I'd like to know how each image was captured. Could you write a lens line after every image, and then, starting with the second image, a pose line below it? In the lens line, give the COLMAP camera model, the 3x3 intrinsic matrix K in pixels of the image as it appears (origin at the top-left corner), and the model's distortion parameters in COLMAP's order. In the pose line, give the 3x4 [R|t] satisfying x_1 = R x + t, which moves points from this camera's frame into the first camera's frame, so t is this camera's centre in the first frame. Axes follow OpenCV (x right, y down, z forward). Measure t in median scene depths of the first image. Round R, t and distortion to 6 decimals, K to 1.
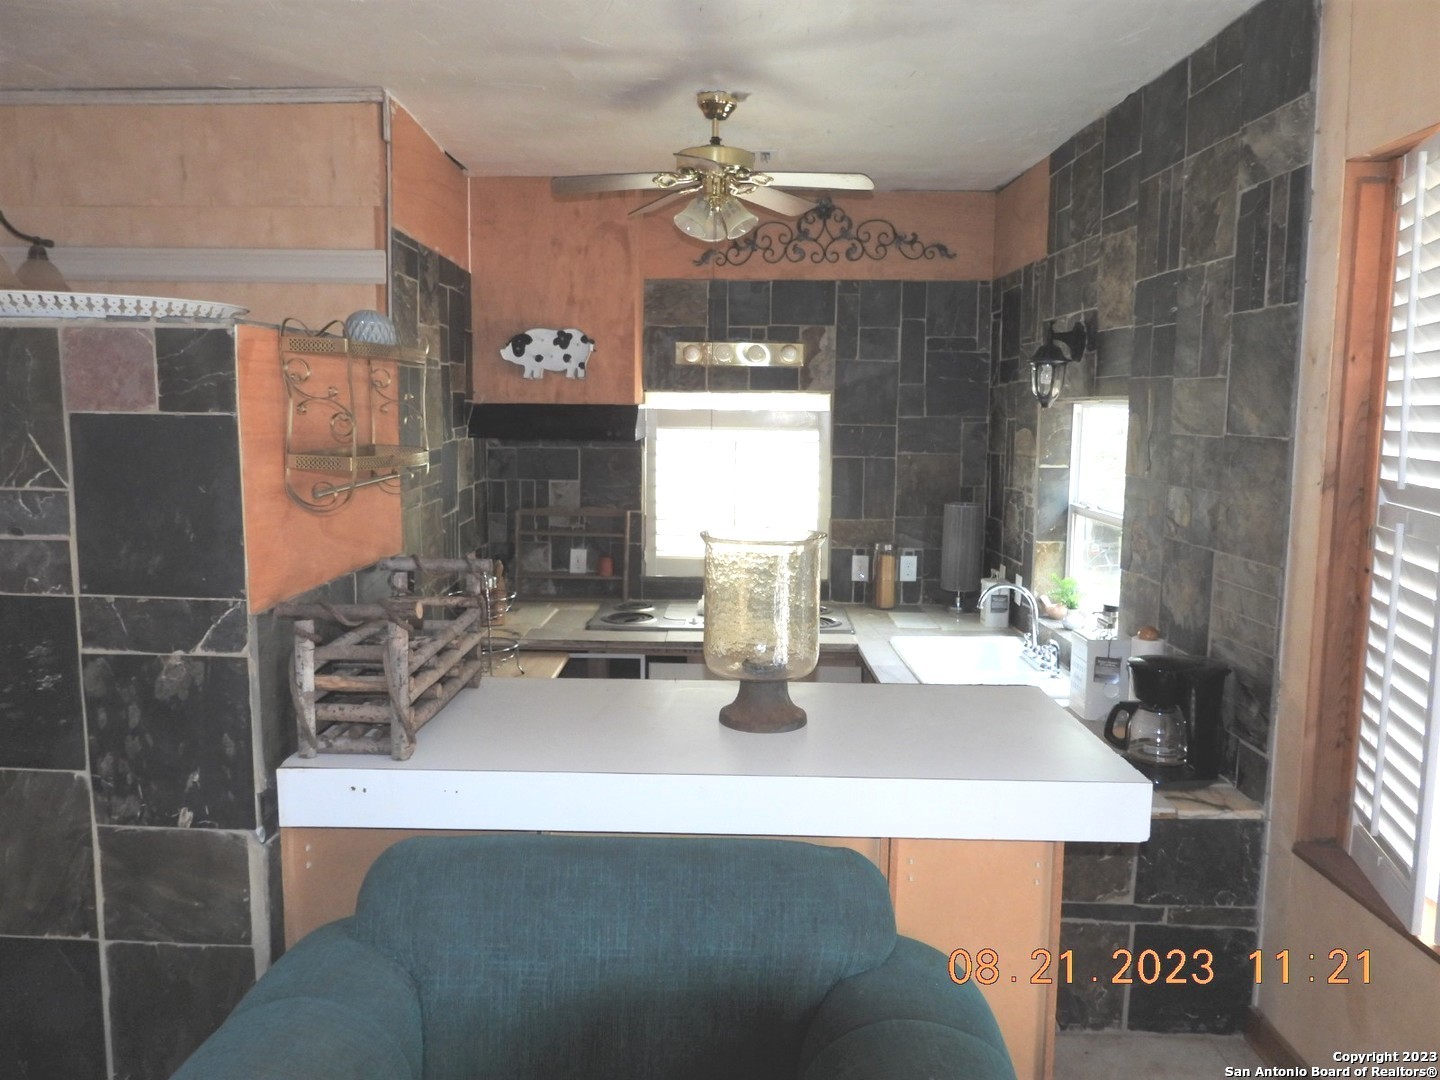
lens RADIAL K [[1020.2, 0, 720.0], [0, 1020.2, 540.0], [0, 0, 1]] dist [-0.010968, -0.005756]
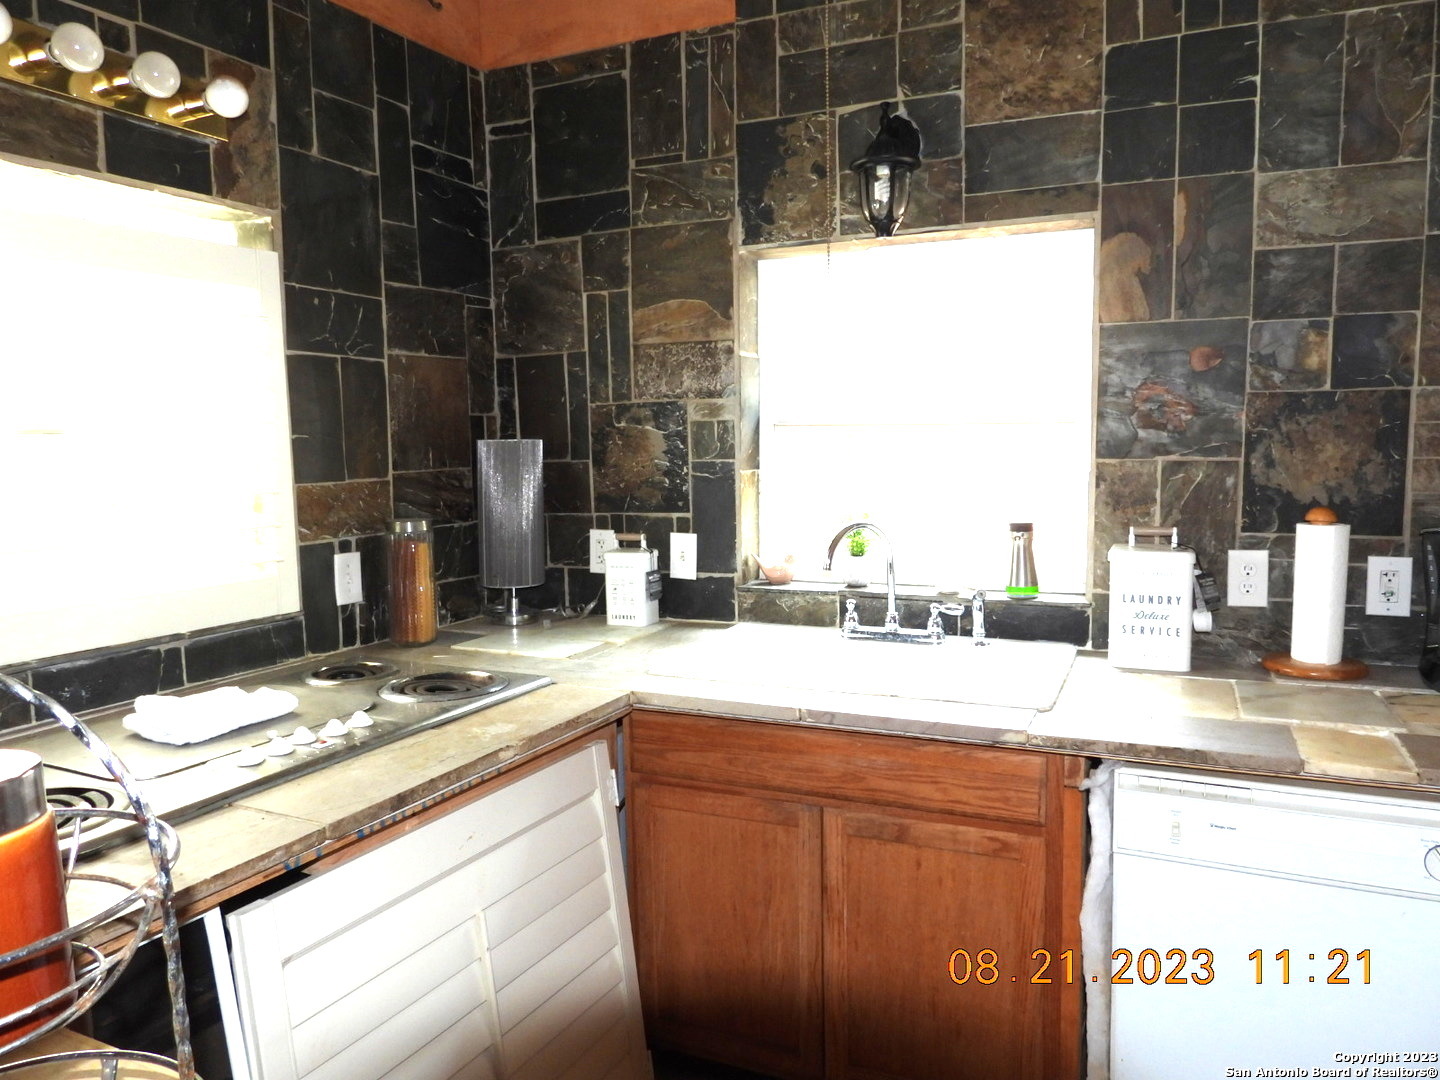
lens RADIAL K [[1020.2, 0, 720.0], [0, 1020.2, 540.0], [0, 0, 1]] dist [-0.010968, -0.005756]
pose [[0.425194, -0.107963, 0.898640, -0.241037], [0.134233, 0.989403, 0.055355, 0.005833], [-0.895093, 0.097090, 0.435181, 0.627984]]
